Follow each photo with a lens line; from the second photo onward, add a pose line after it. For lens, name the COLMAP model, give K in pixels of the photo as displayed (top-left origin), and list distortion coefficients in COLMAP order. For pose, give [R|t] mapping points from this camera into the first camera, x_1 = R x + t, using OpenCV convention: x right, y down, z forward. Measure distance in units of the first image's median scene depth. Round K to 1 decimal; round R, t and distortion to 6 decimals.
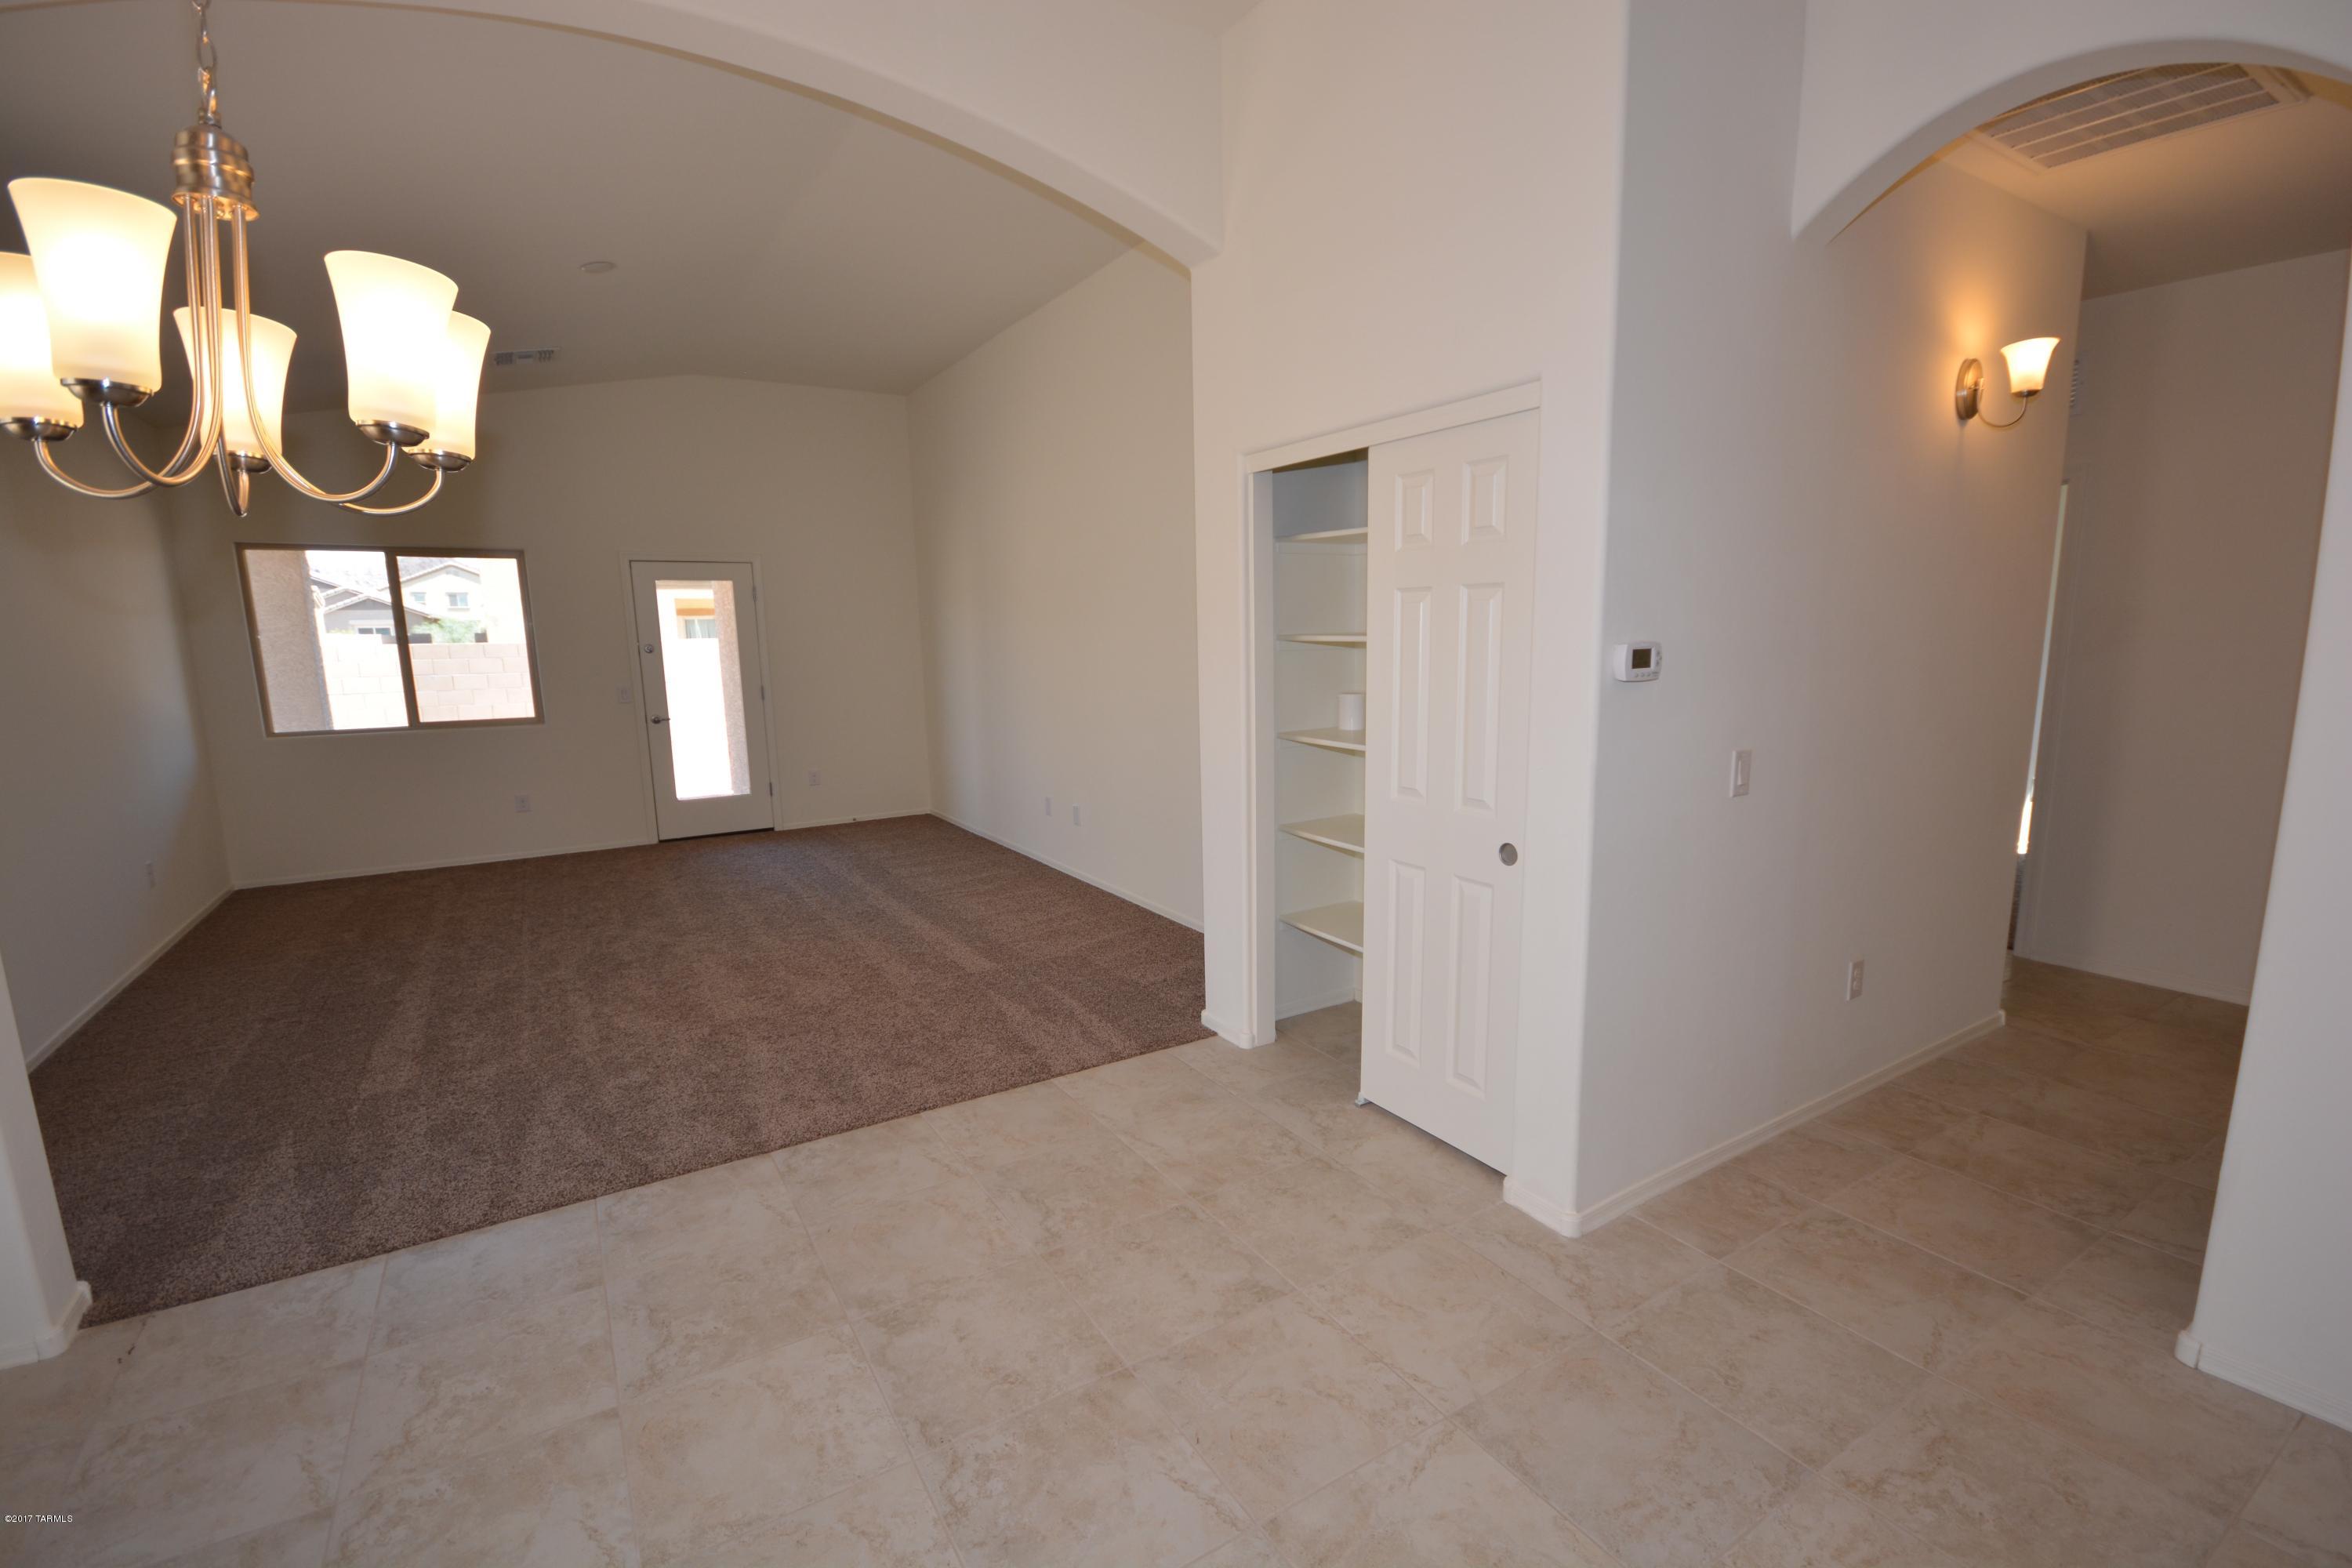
lens RADIAL K [[1029.1, 0, 1169.8], [0, 1029.1, 800.1], [0, 0, 1]] dist [0.015378, -0.015762]
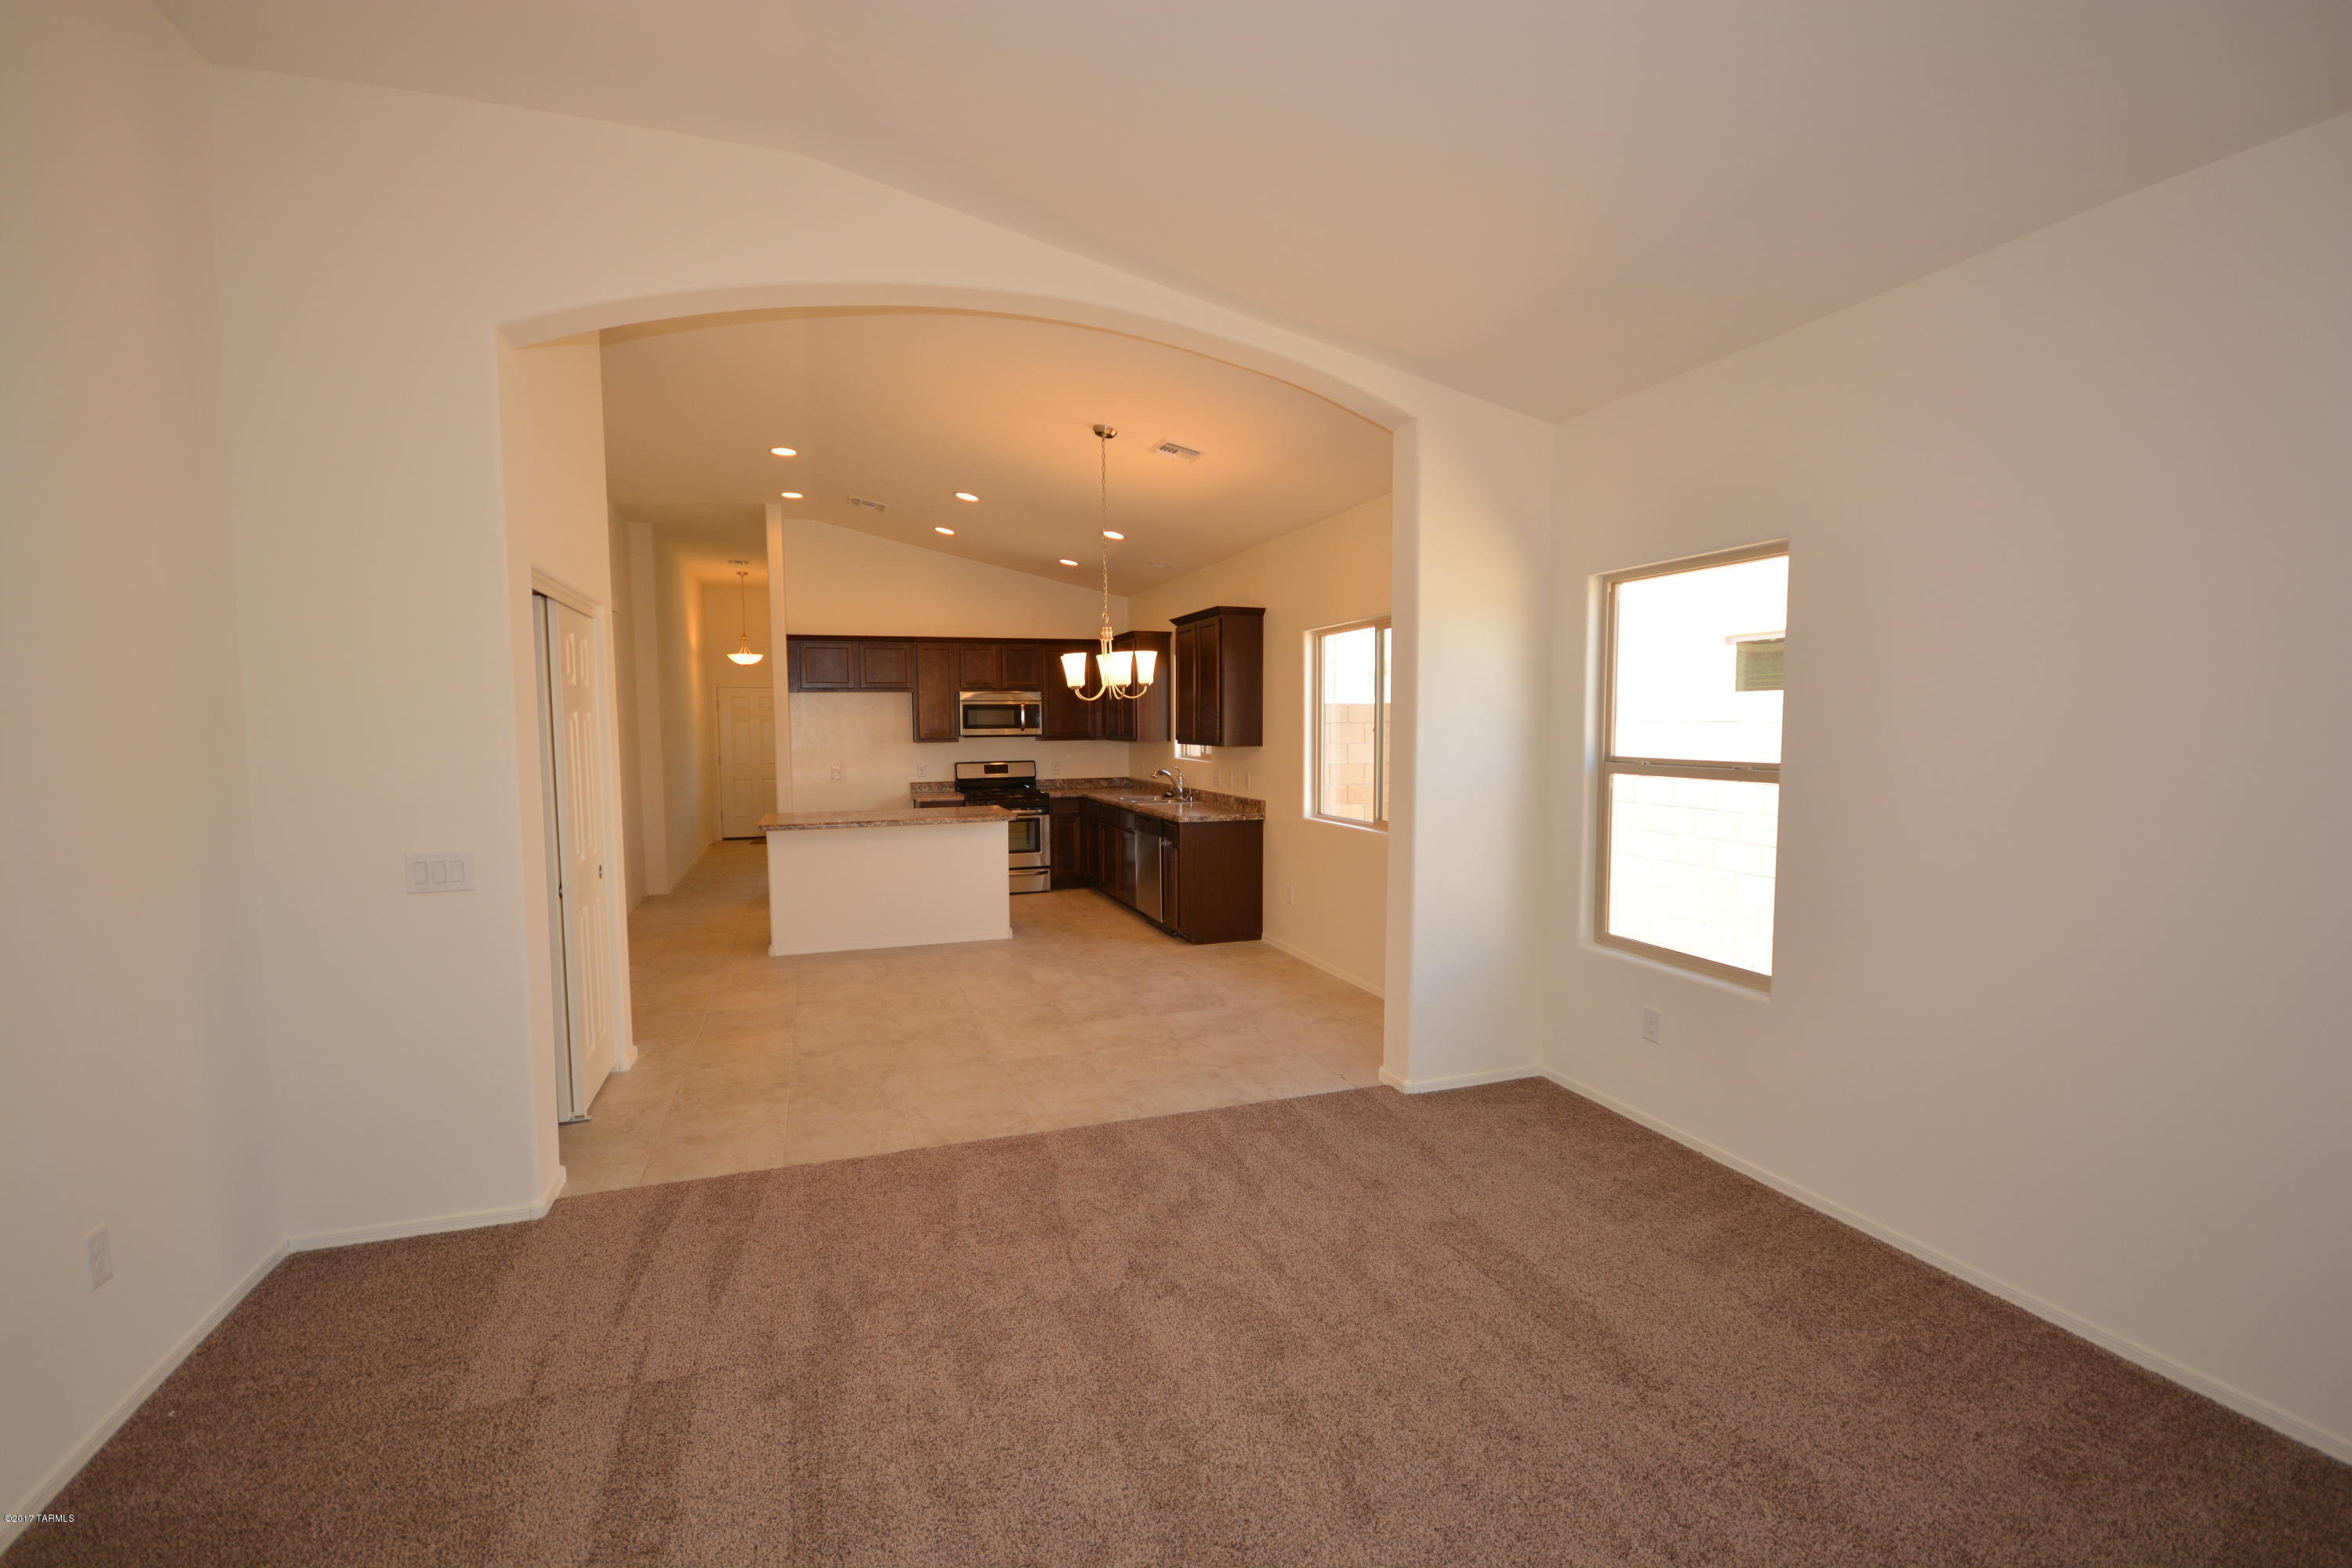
lens RADIAL K [[1033.4, 0, 1169.9], [0, 1033.4, 801.4], [0, 0, 1]] dist [-0.006243, 0.000126]
pose [[-0.975014, 0.006320, 0.222052, -0.557497], [0.058348, 0.971783, 0.228544, -0.228388], [-0.214342, 0.235790, -0.947872, 1.396511]]
